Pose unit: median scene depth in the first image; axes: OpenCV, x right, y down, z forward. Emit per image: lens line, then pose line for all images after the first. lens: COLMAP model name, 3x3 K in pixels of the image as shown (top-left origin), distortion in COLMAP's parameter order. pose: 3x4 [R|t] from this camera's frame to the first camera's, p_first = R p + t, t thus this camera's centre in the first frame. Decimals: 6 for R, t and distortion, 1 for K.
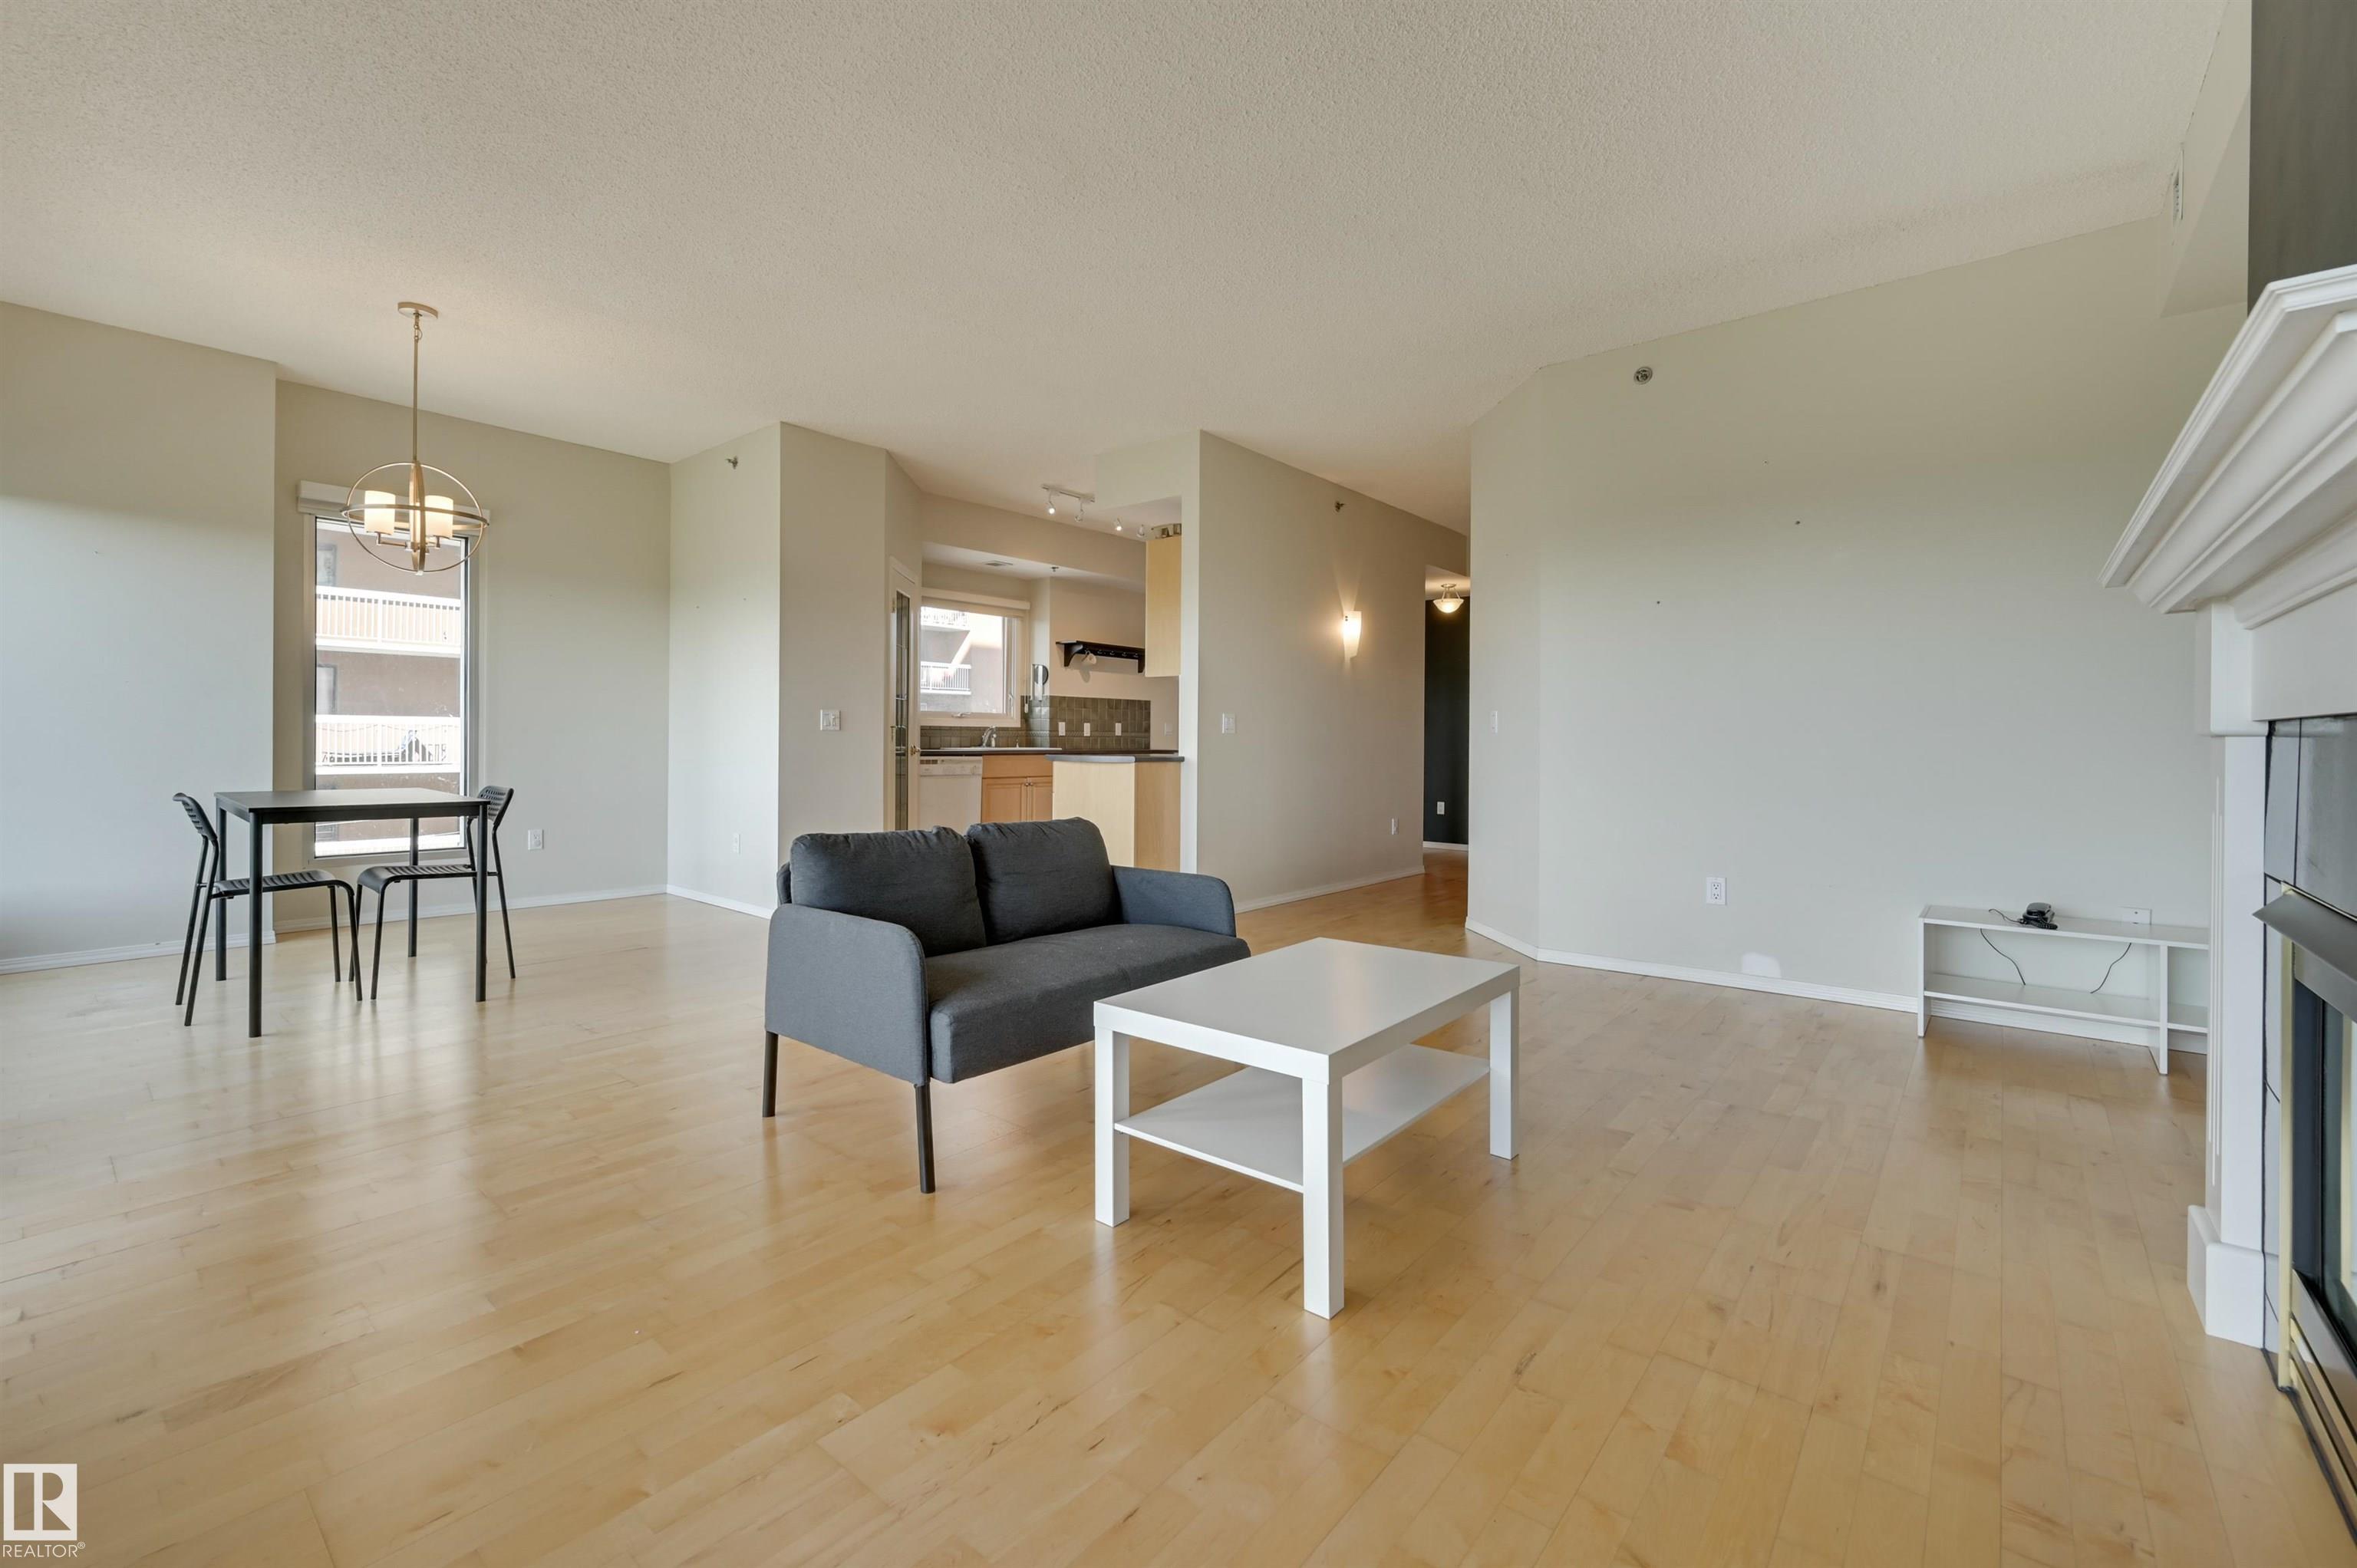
lens RADIAL K [[981.5, 0, 1177.2], [0, 981.5, 771.4], [0, 0, 1]] dist [0.000772, 0.000128]
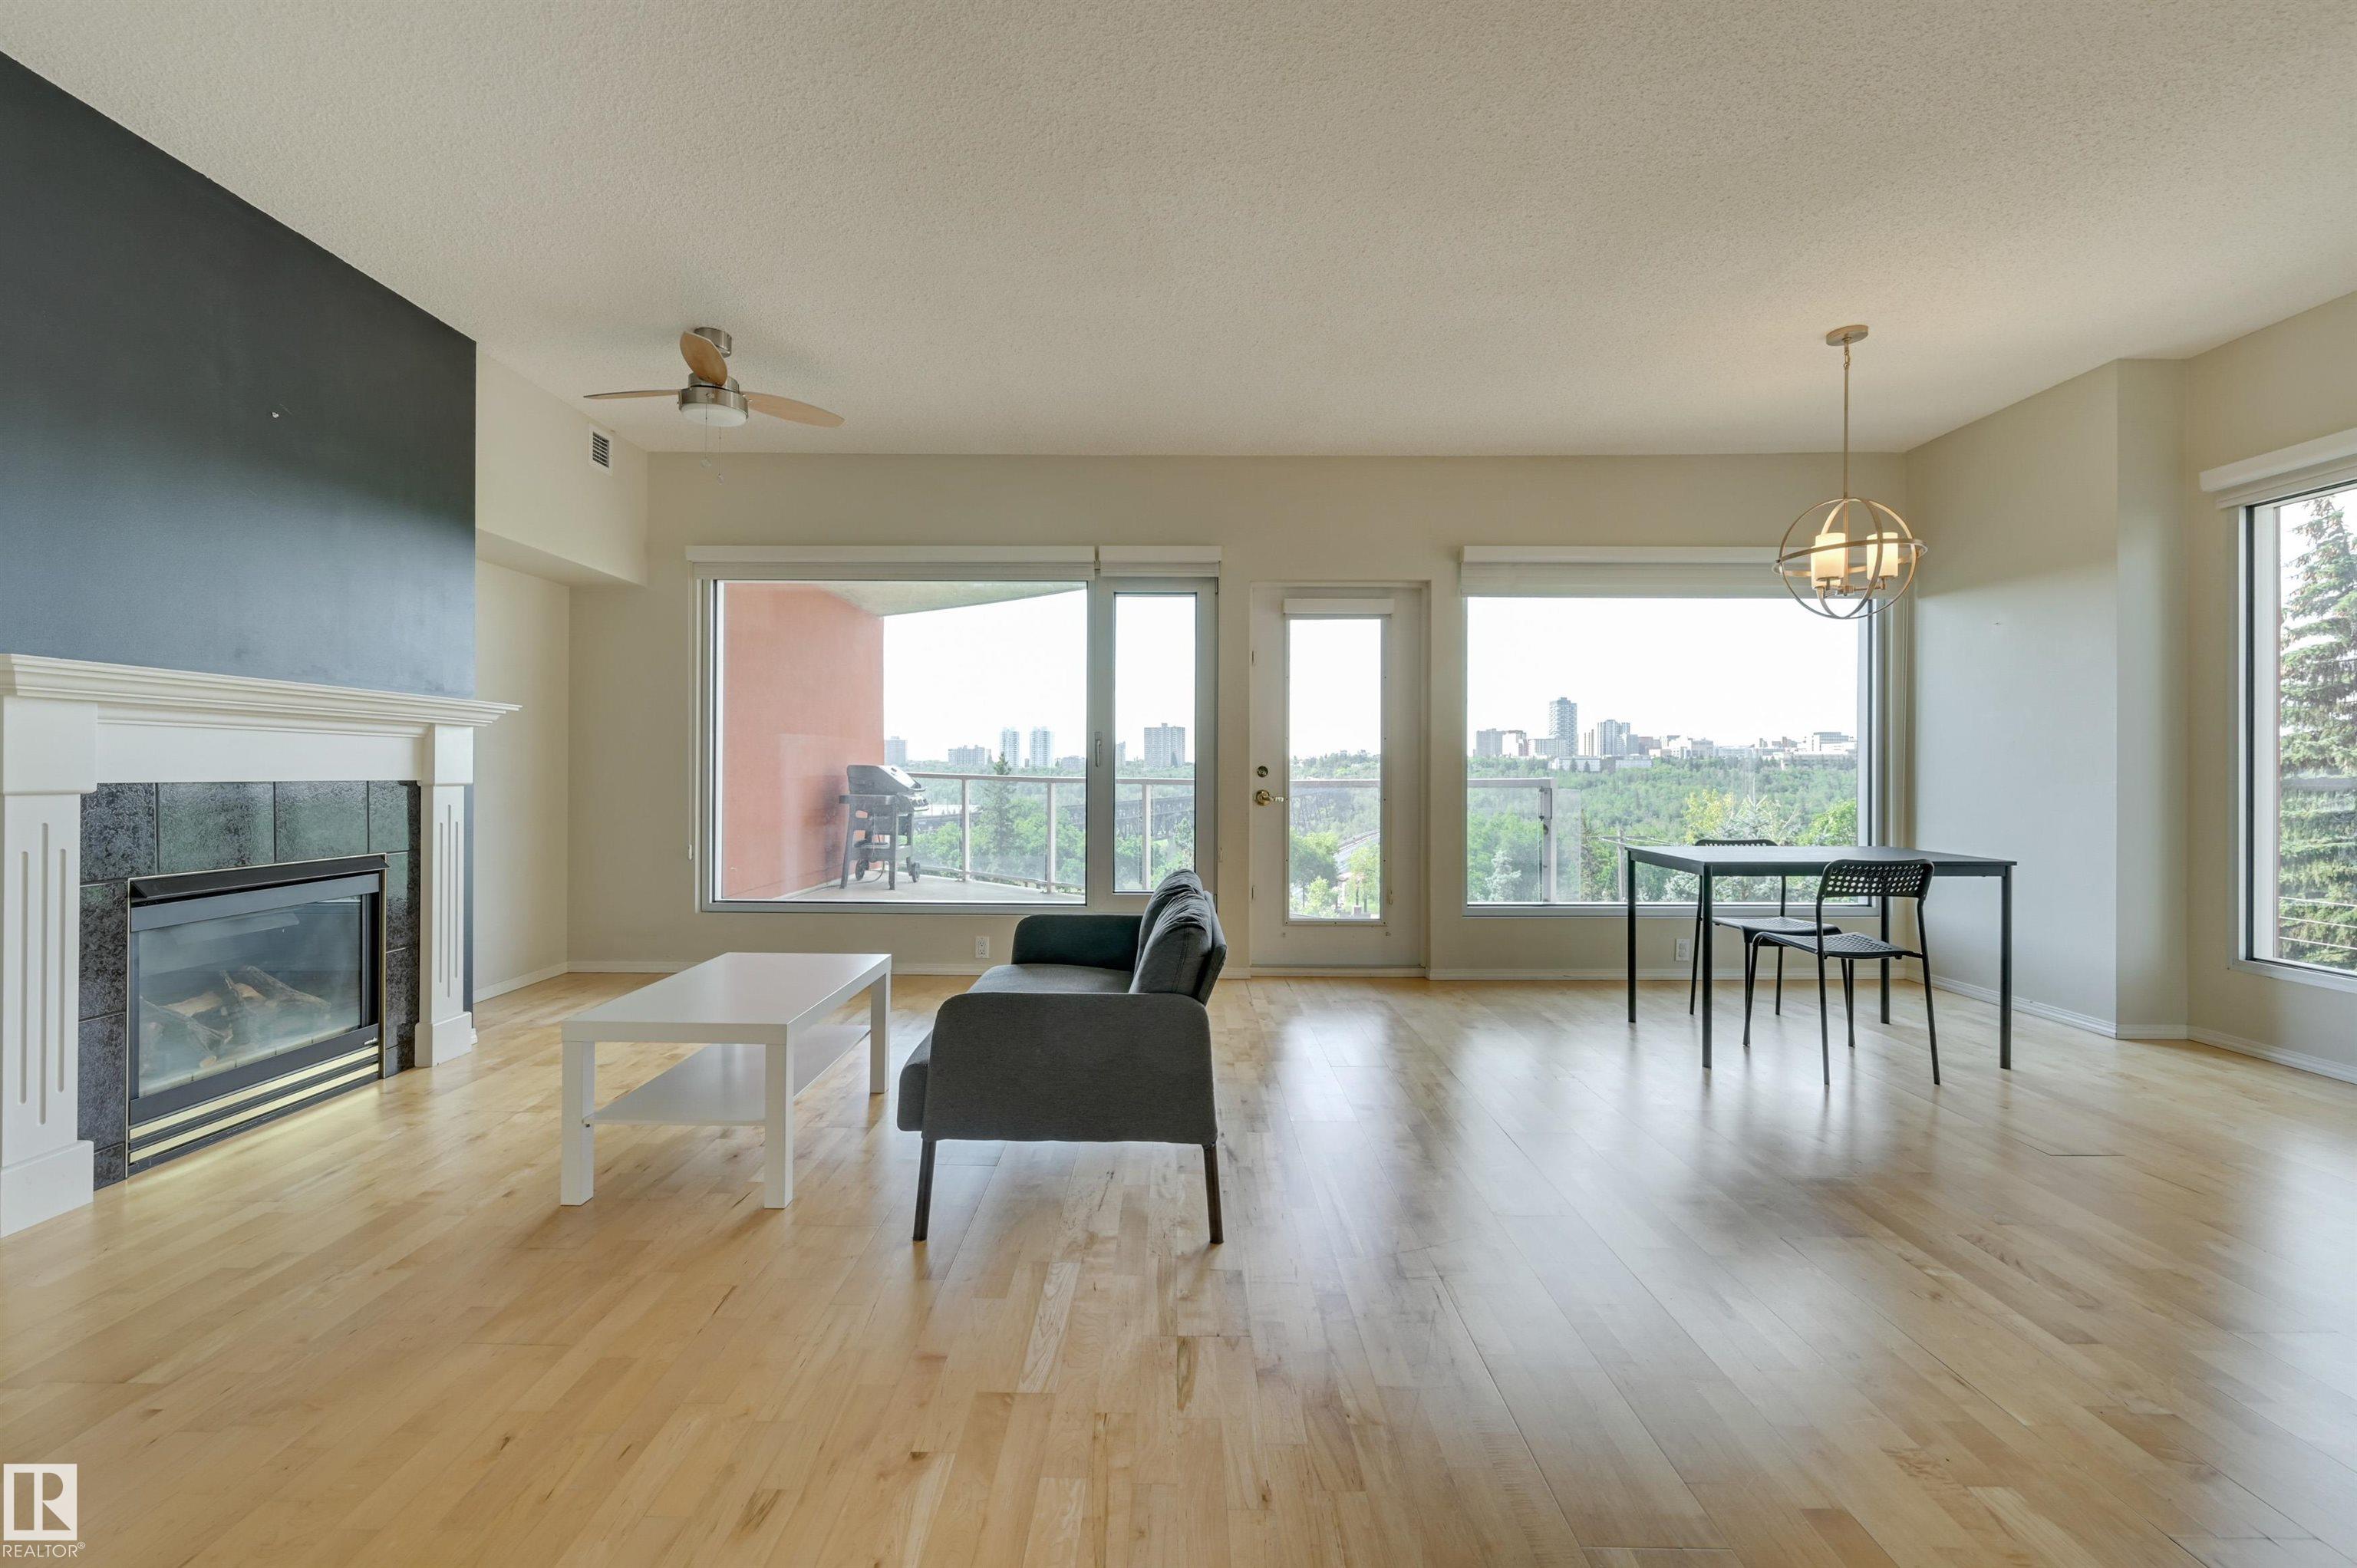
lens RADIAL K [[981.5, 0, 1177.2], [0, 981.5, 771.4], [0, 0, 1]] dist [0.000772, 0.000128]
pose [[-0.777495, -0.006798, -0.628853, 0.285912], [-0.027218, 0.999368, 0.022848, -0.059774], [0.628300, 0.034880, -0.777189, 1.288573]]
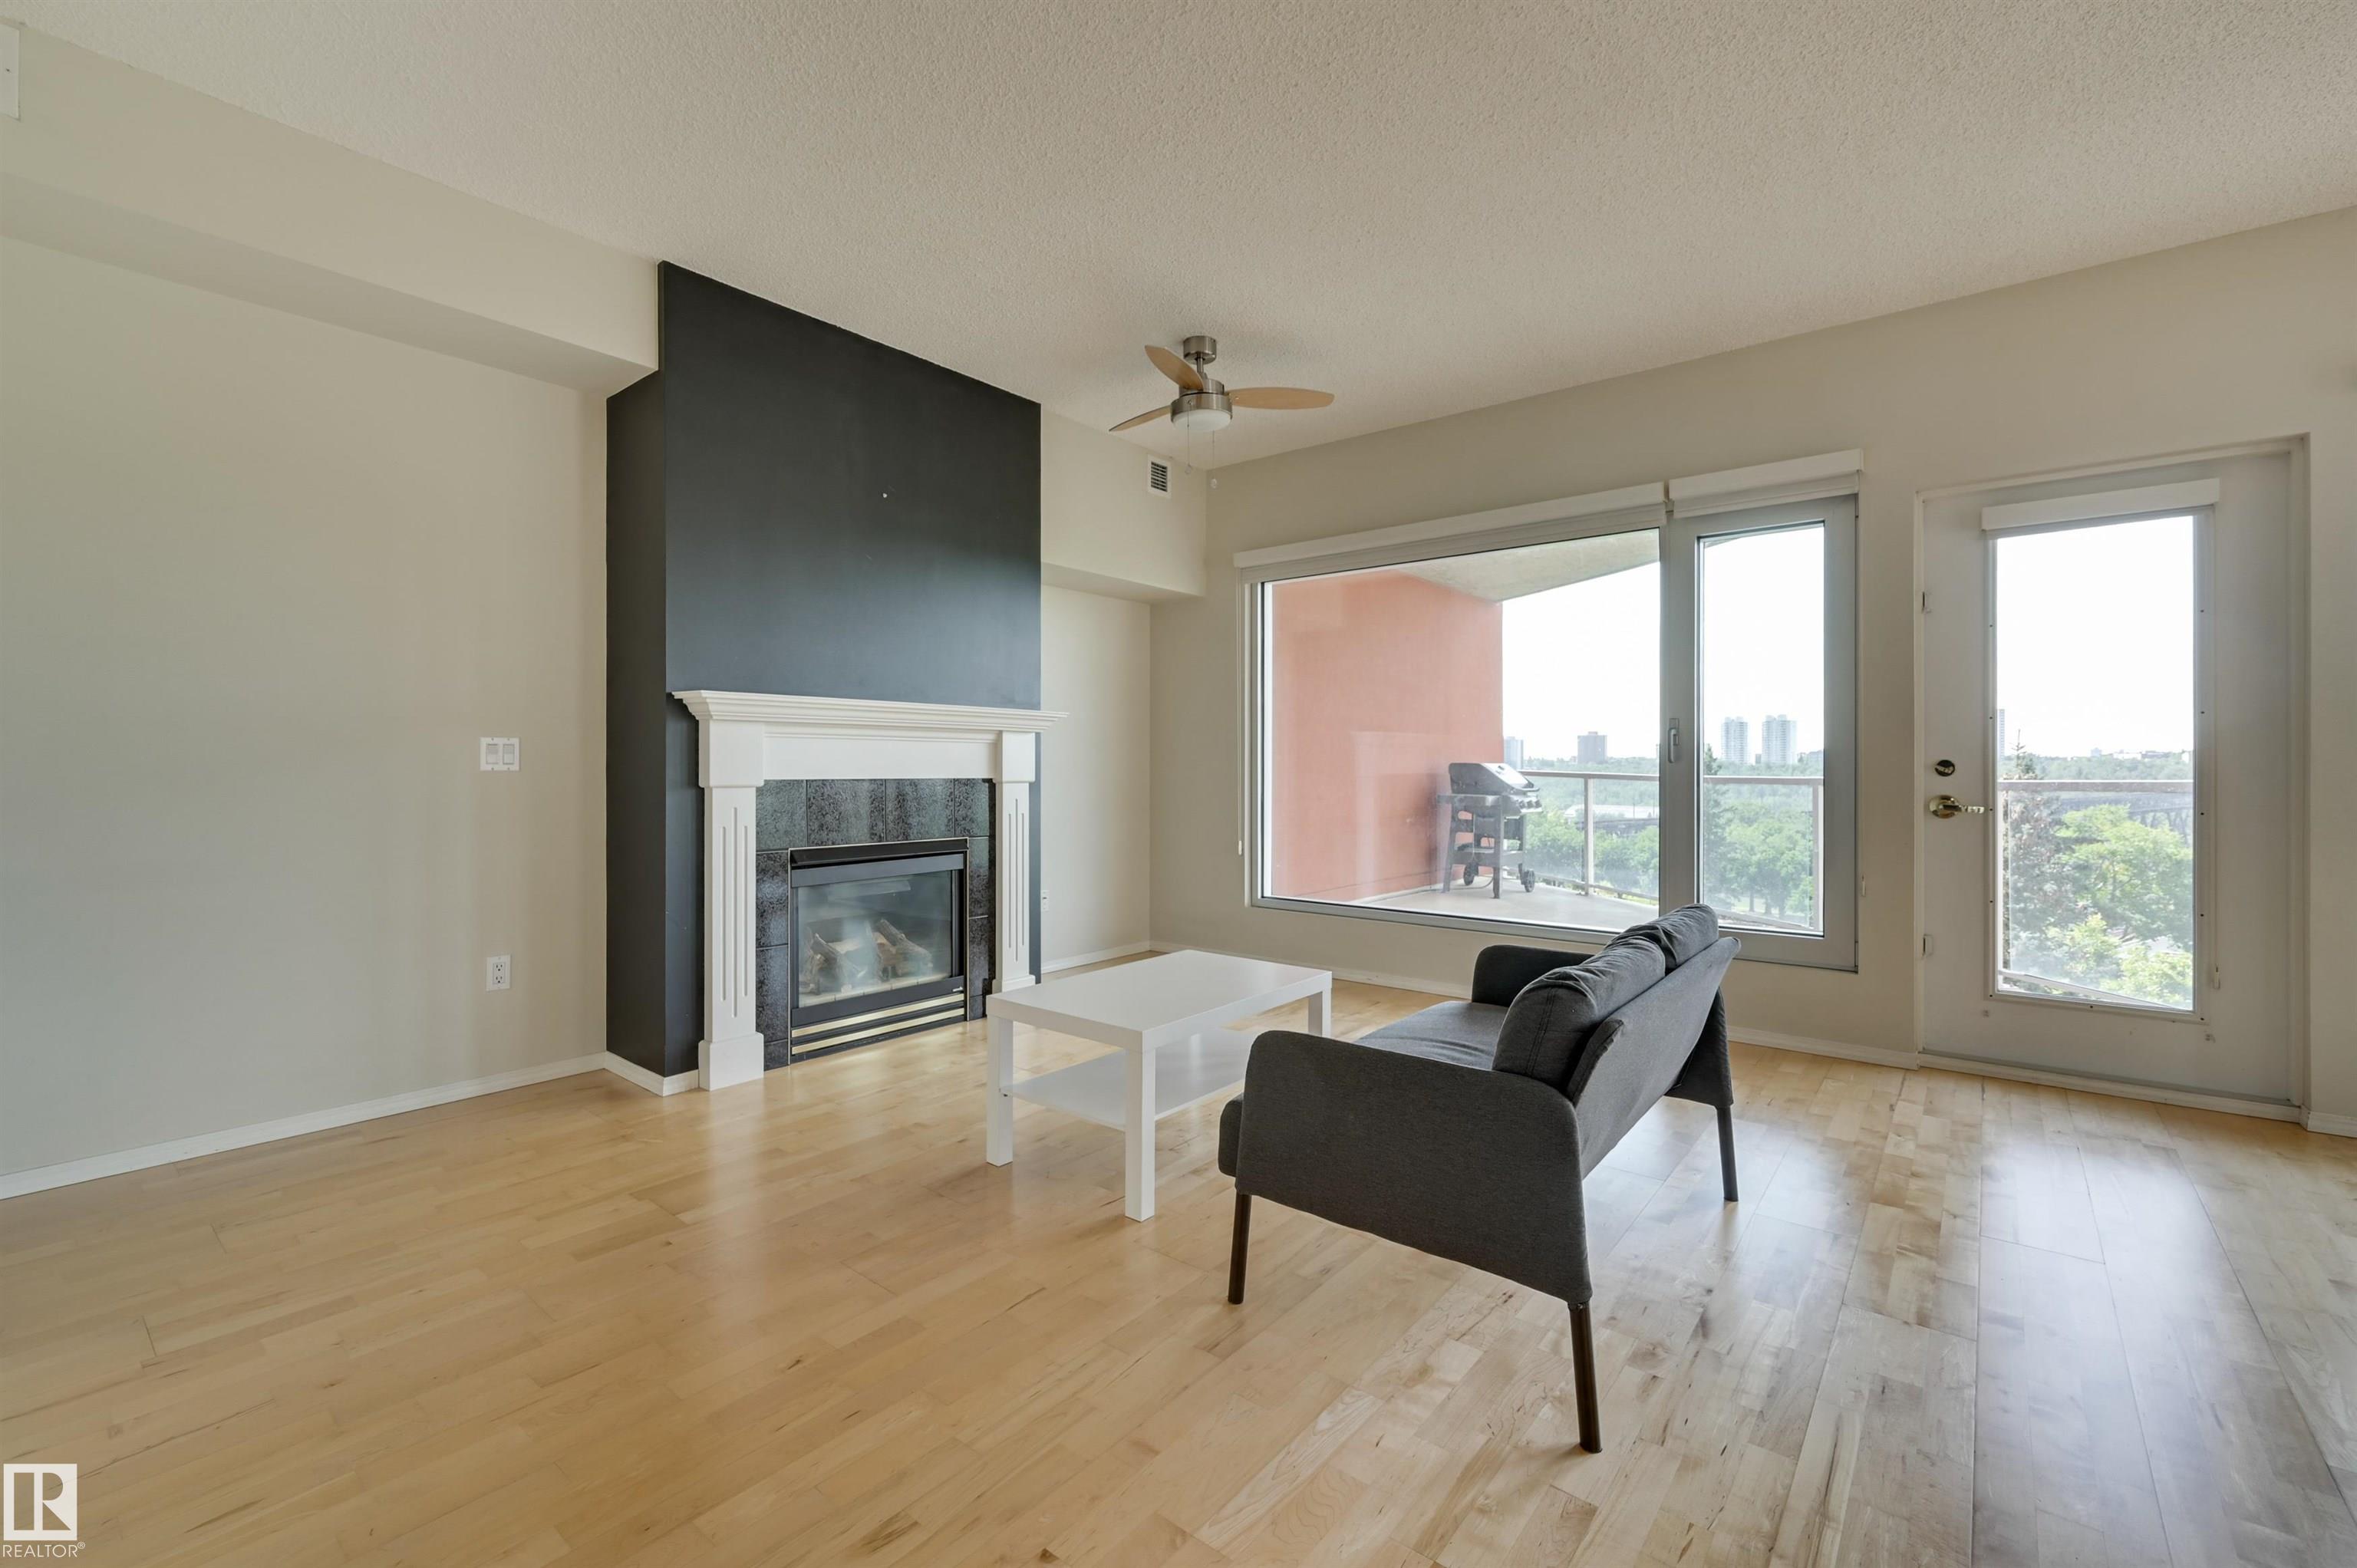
lens RADIAL K [[1013.6, 0, 1149.3], [0, 1013.6, 771.4], [0, 0, 1]] dist [-0.001295, 0.000161]
pose [[-0.999878, -0.004203, 0.015019, 0.086618], [-0.003663, 0.999352, 0.035817, -0.060220], [-0.015160, 0.035758, -0.999245, 1.270369]]
